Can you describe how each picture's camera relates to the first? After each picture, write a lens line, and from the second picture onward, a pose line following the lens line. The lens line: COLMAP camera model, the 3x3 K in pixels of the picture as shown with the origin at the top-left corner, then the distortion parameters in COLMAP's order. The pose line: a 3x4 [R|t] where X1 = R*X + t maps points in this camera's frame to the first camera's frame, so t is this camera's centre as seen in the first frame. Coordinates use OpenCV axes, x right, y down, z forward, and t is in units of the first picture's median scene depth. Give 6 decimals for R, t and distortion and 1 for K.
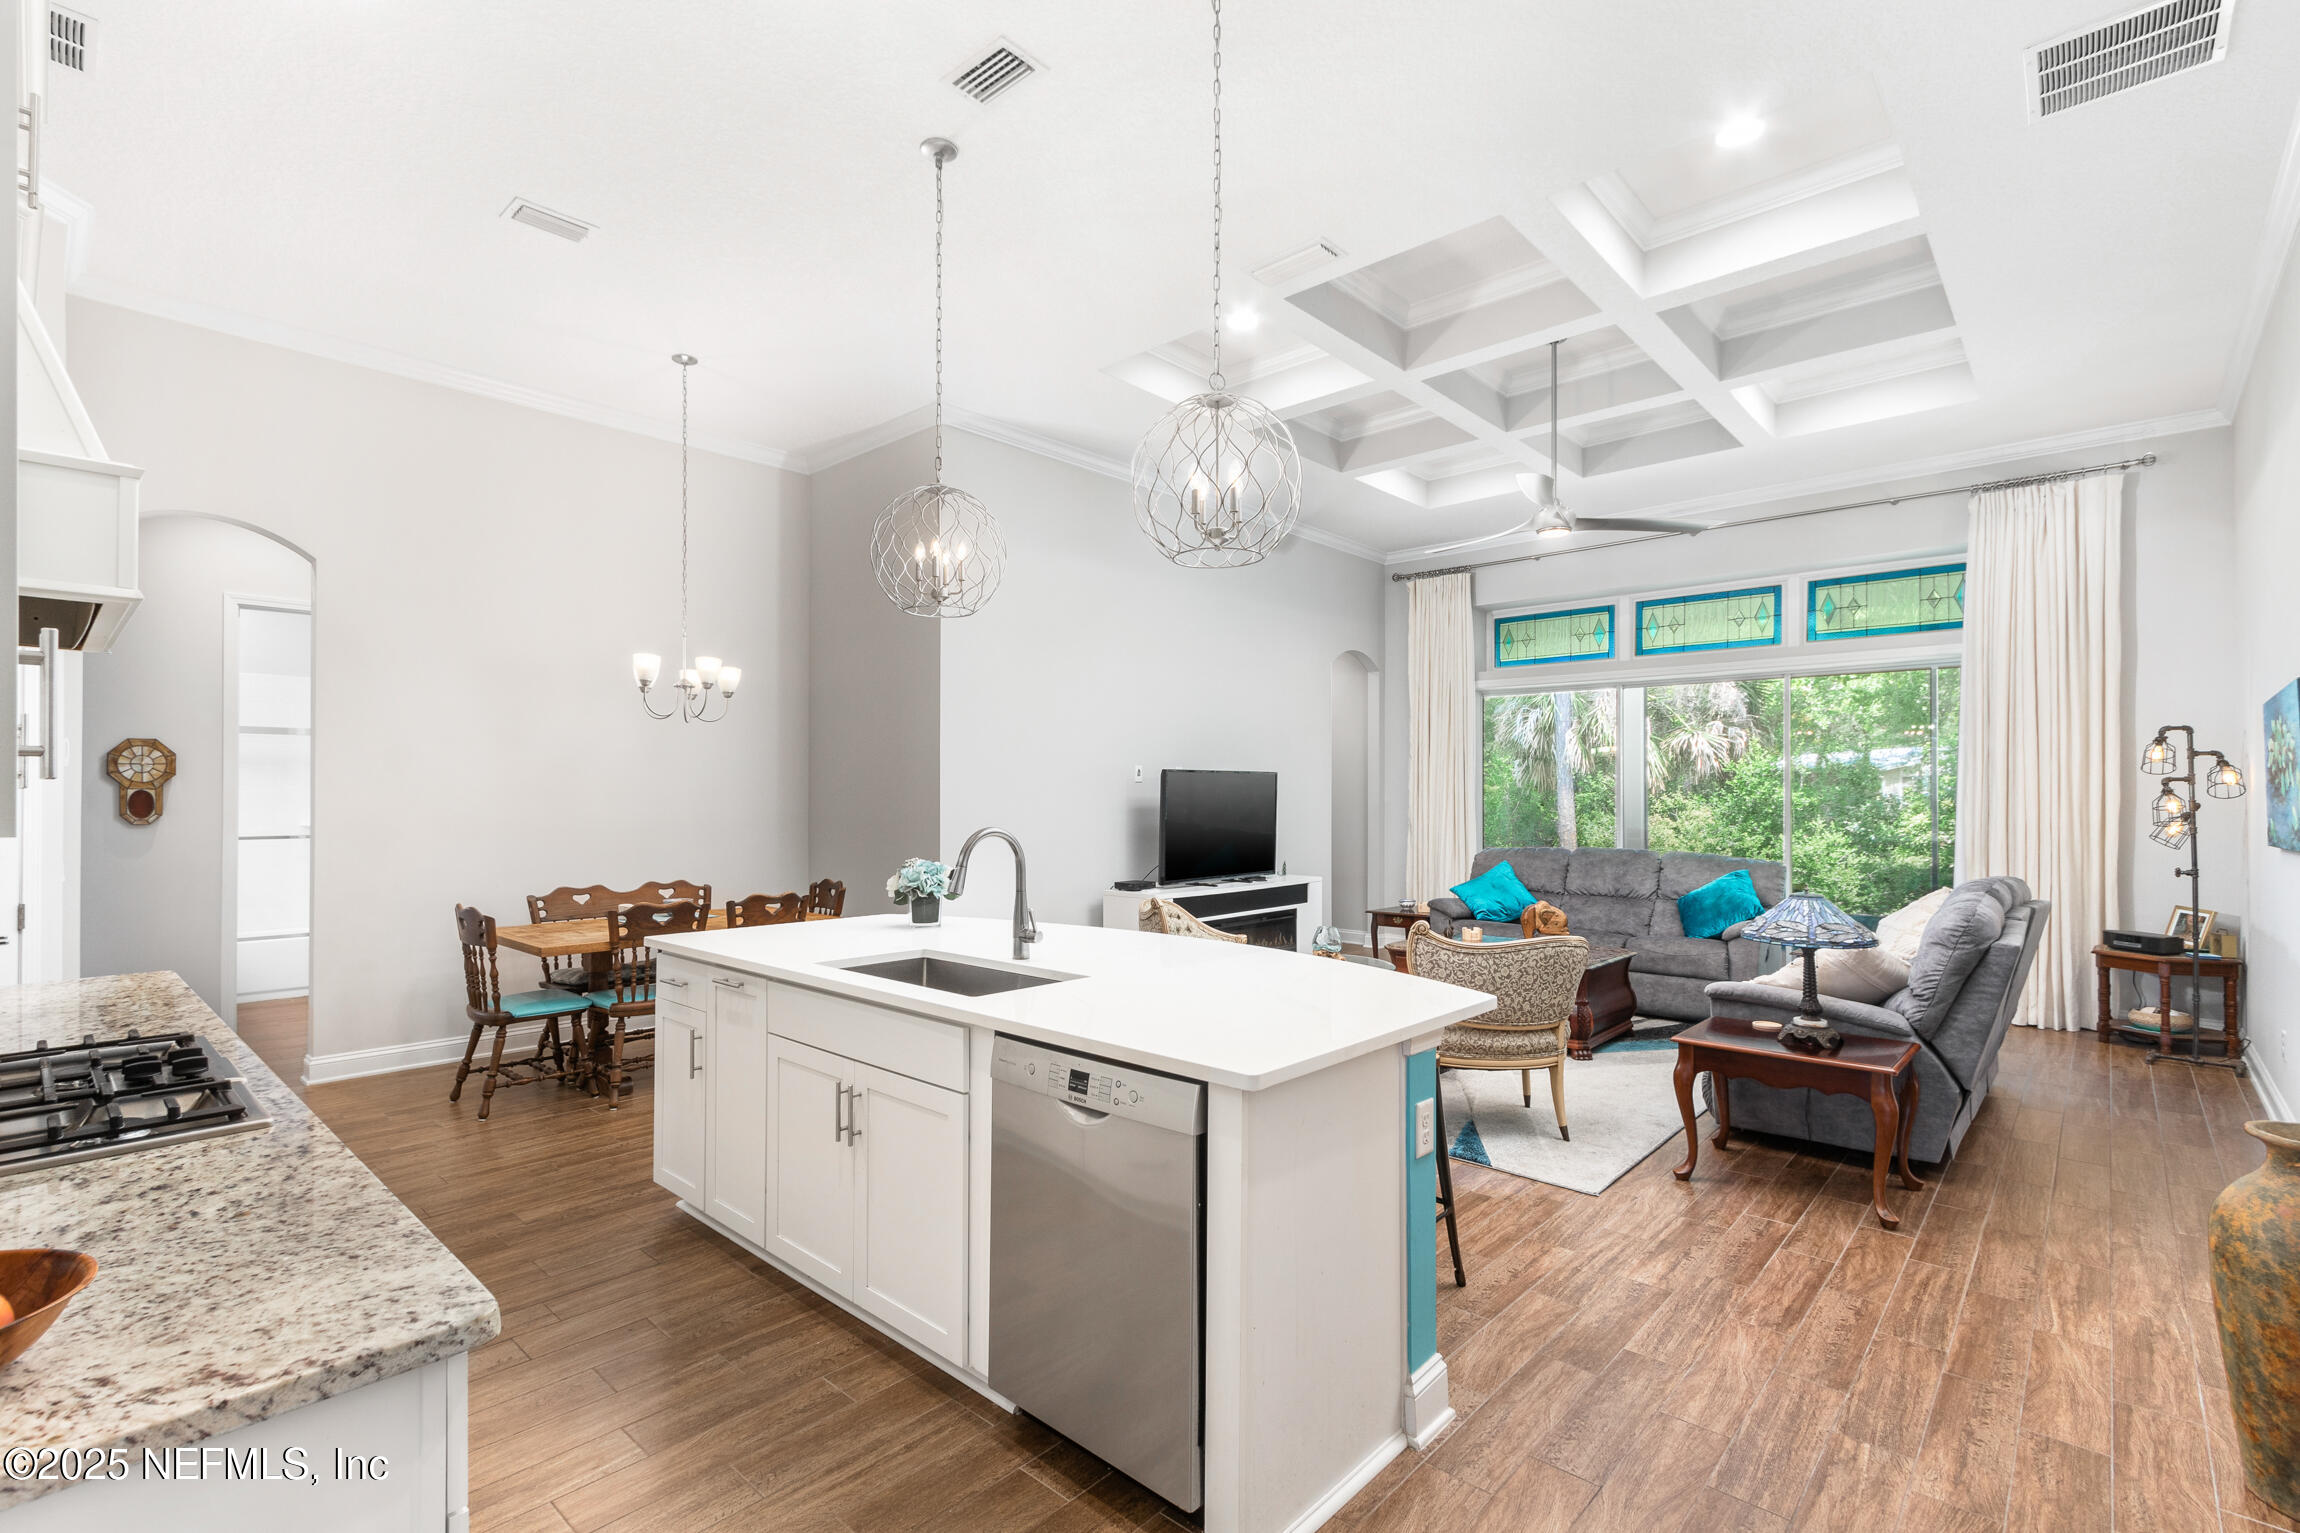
lens RADIAL K [[1085.0, 0, 1135.4], [0, 1085.0, 789.7], [0, 0, 1]] dist [0.009846, 0.000803]
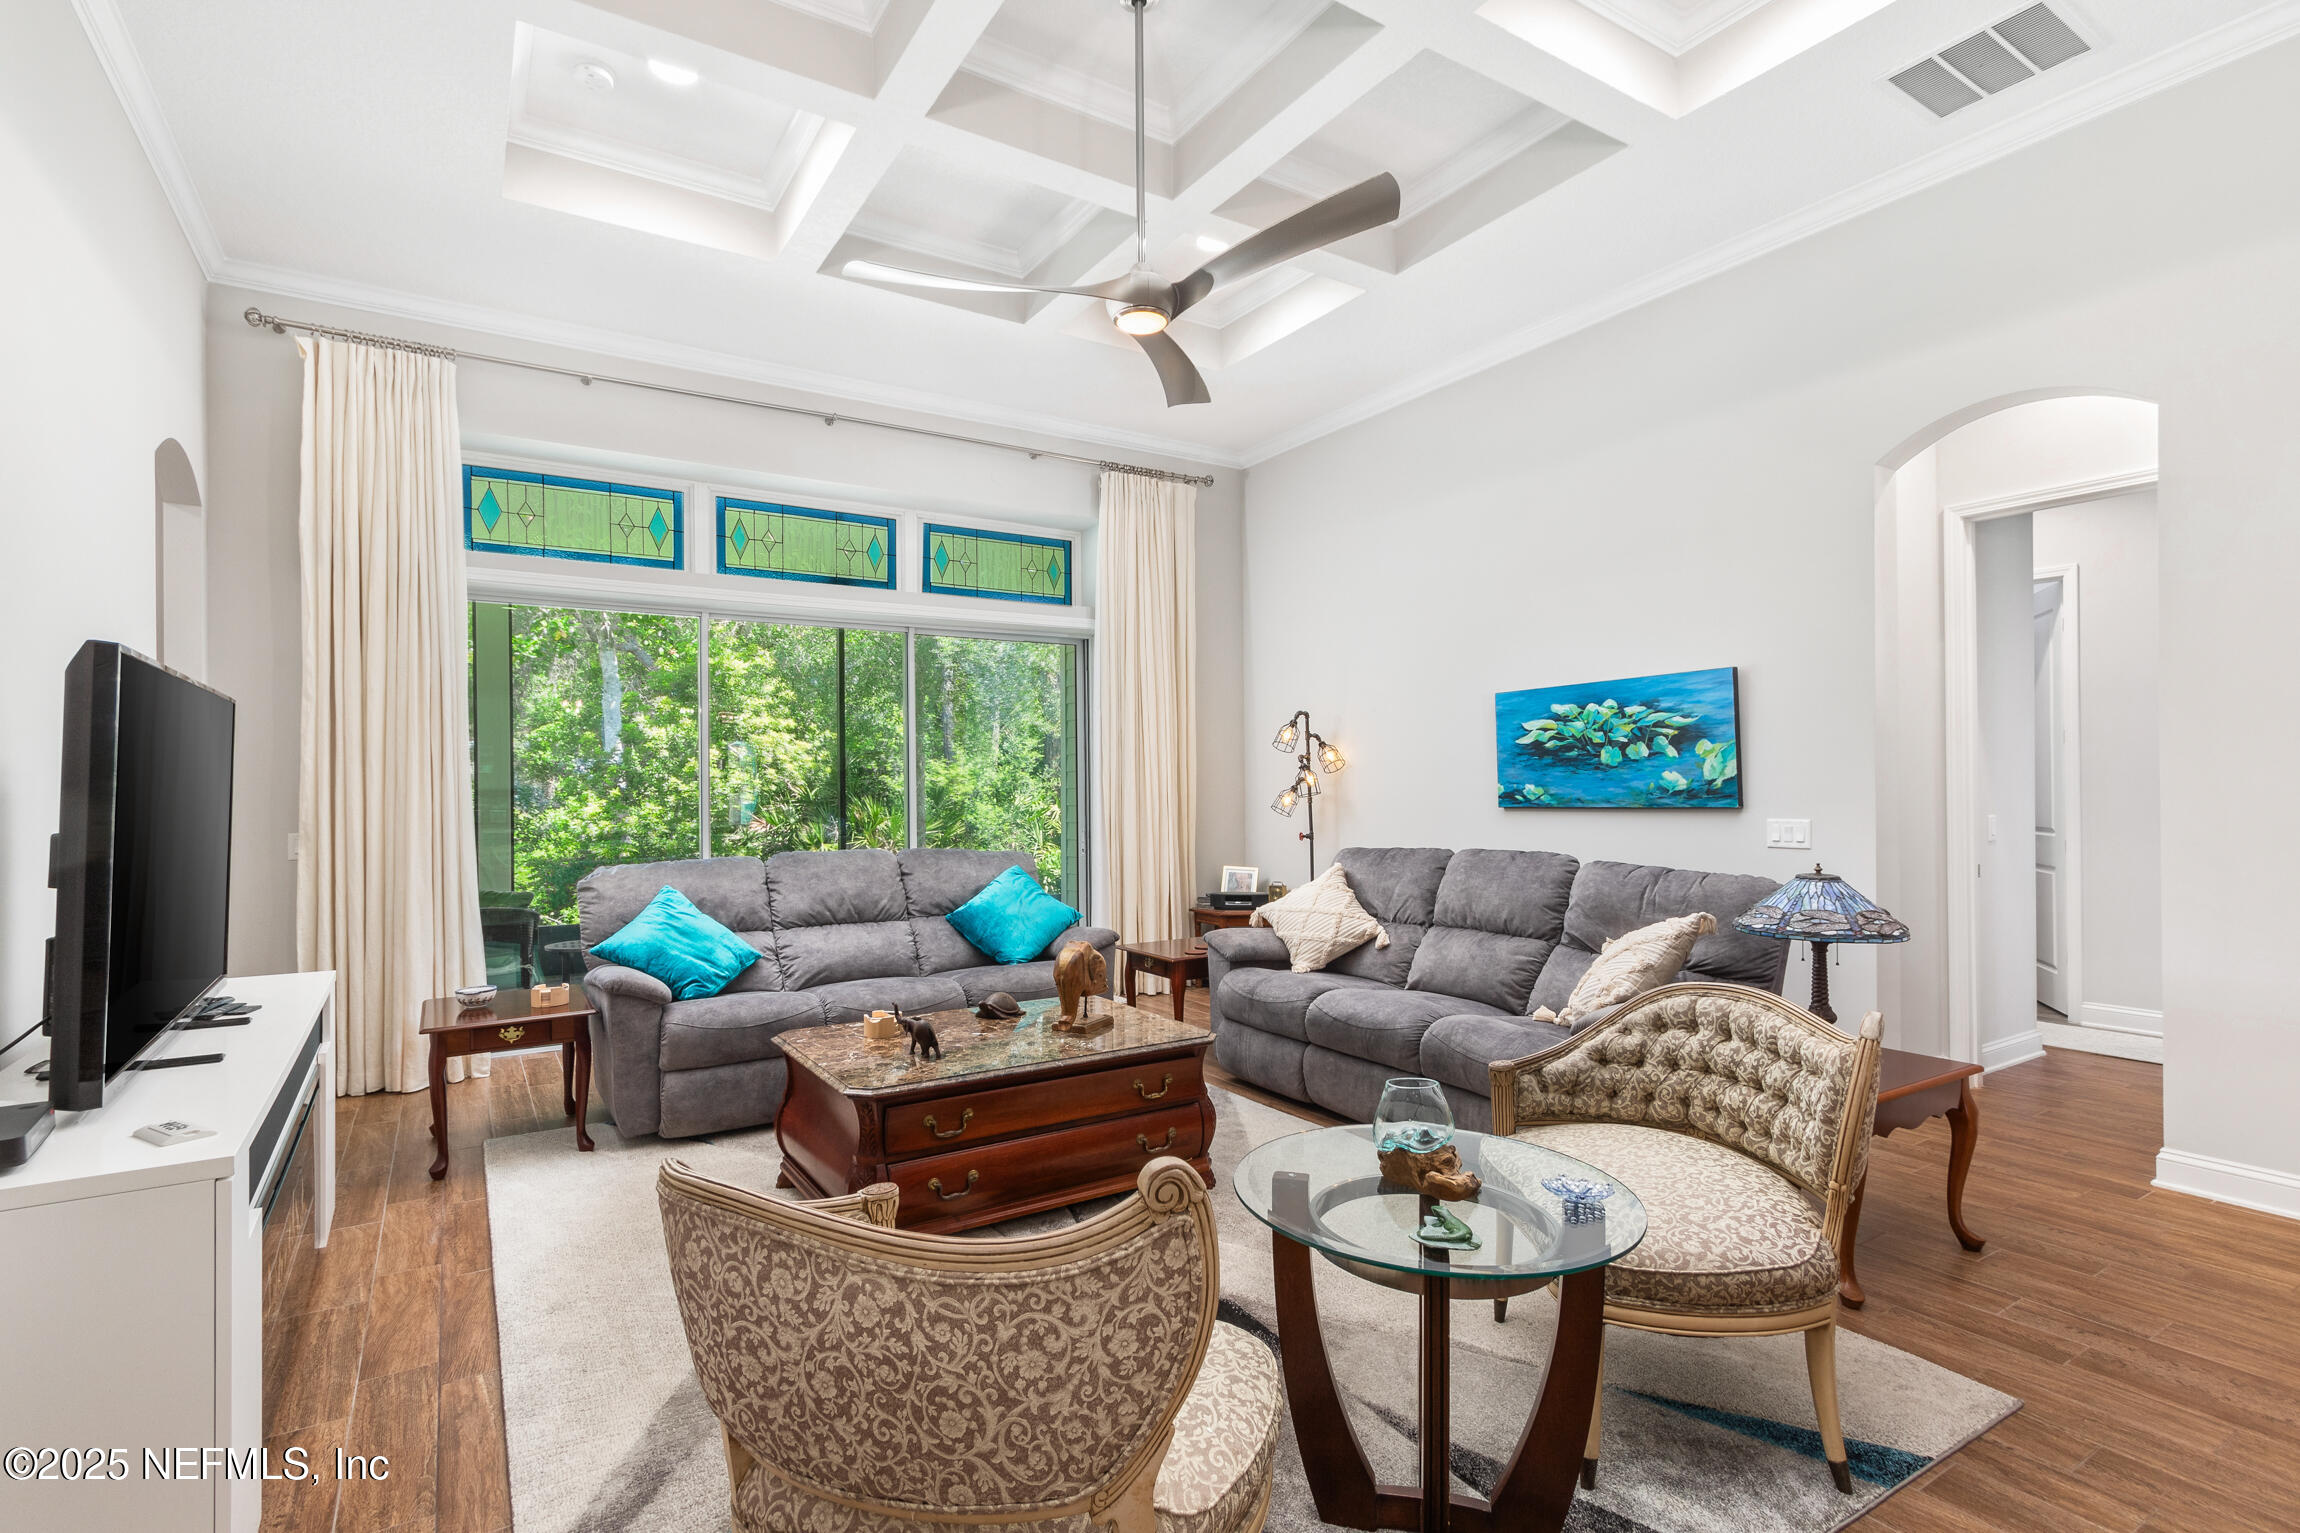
lens RADIAL K [[1085.0, 0, 1136.4], [0, 1085.0, 772.3], [0, 0, 1]] dist [0.009846, 0.000803]
pose [[0.266313, -0.002649, 0.963883, -0.216243], [-0.001652, 0.999994, 0.003205, 0.003216], [-0.963885, -0.002446, 0.266307, 0.857553]]
